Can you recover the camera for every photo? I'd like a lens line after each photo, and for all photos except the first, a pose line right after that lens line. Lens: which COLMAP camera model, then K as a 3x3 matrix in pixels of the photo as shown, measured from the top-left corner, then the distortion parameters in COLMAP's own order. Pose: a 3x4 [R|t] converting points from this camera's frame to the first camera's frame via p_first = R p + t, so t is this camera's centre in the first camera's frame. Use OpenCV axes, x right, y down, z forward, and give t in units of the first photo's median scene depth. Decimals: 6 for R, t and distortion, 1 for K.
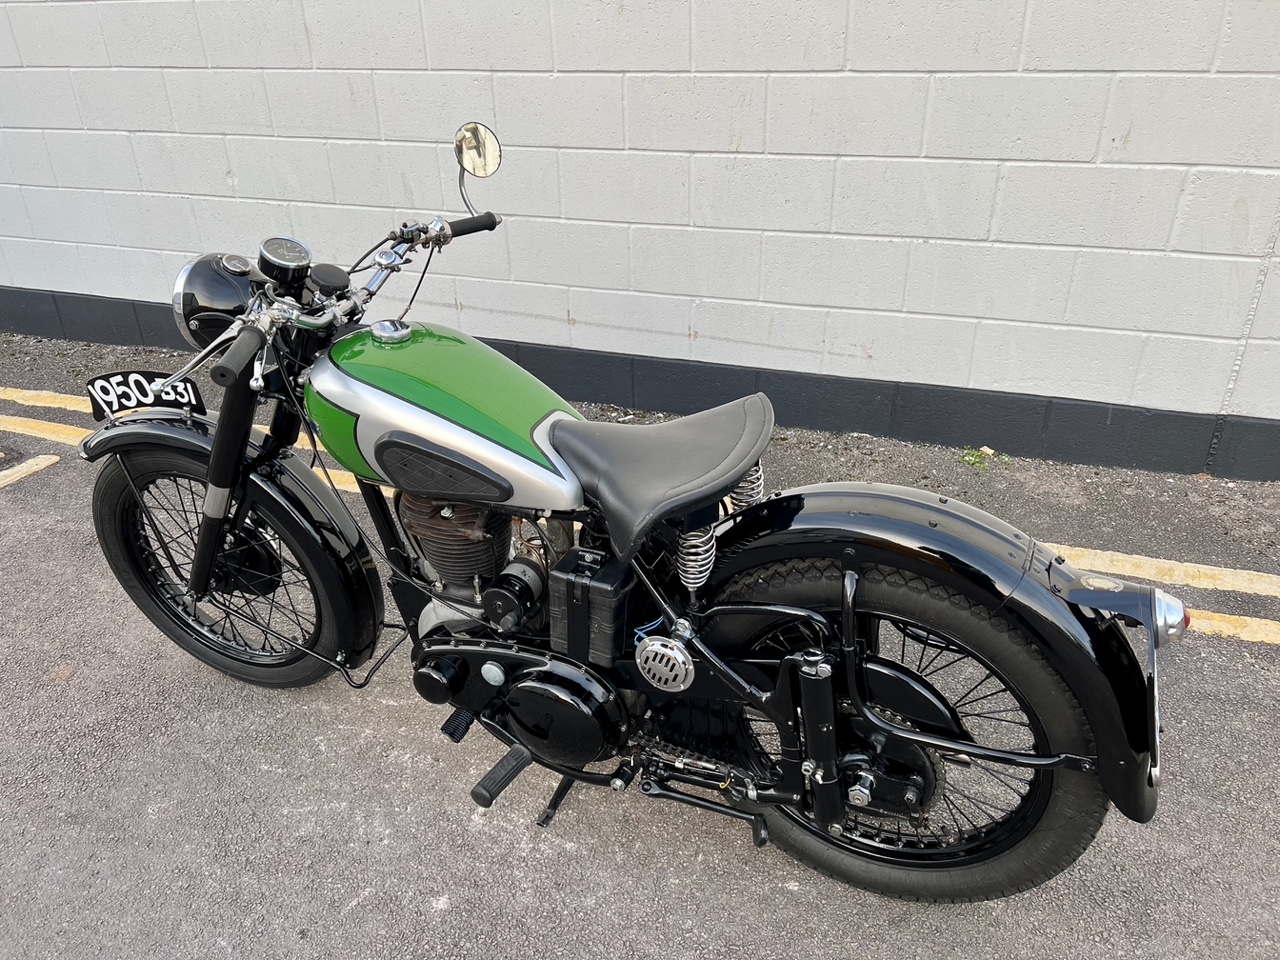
lens RADIAL K [[957.3, 0, 634.5], [0, 957.3, 483.7], [0, 0, 1]] dist [0.053762, -0.063721]
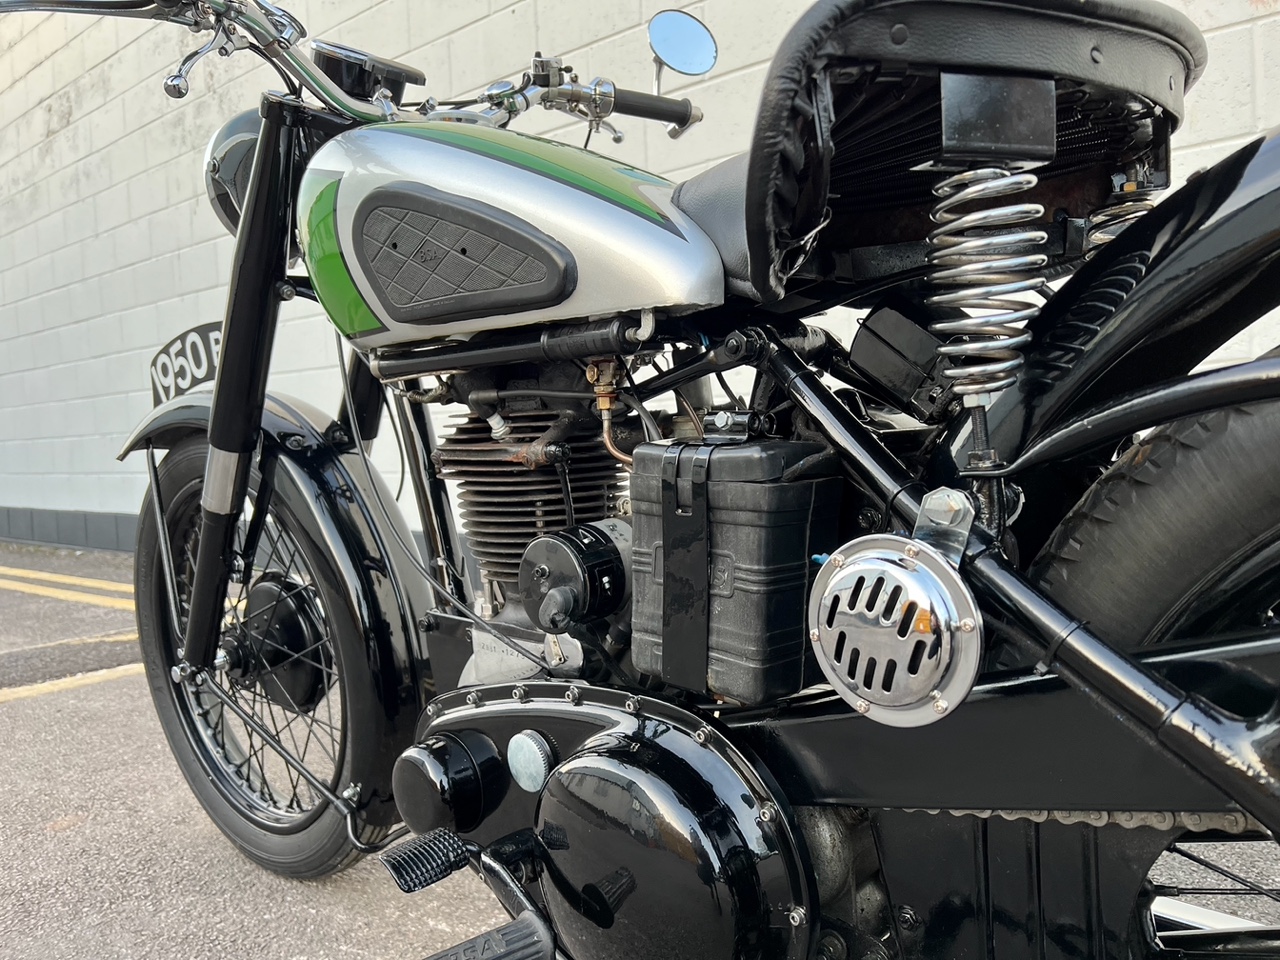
lens RADIAL K [[952.5, 0, 645.0], [0, 952.5, 484.3], [0, 0, 1]] dist [0.093089, -0.106746]
pose [[0.943125, 0.009515, -0.332302, 0.043048], [-0.144090, 0.912517, -0.382820, 0.195234], [0.299589, 0.408929, 0.861988, 0.460423]]
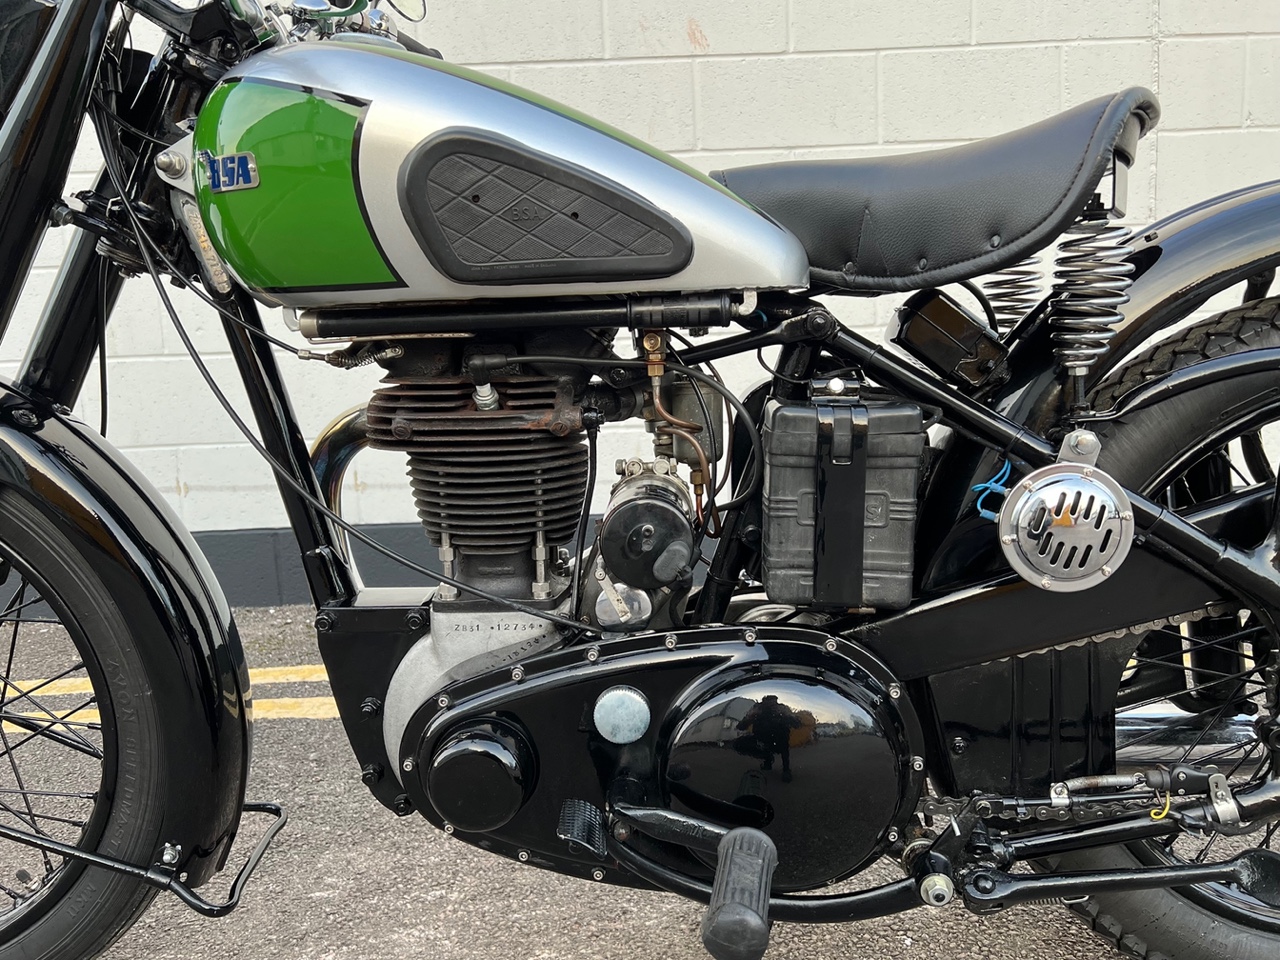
lens RADIAL K [[1015.7, 0, 638.3], [0, 1015.7, 492.9], [0, 0, 1]] dist [0.036252, -0.034743]
pose [[0.927578, -0.056599, 0.369317, -0.254433], [0.187365, 0.925653, -0.328727, 0.210123], [-0.323253, 0.374117, 0.869220, 0.419472]]
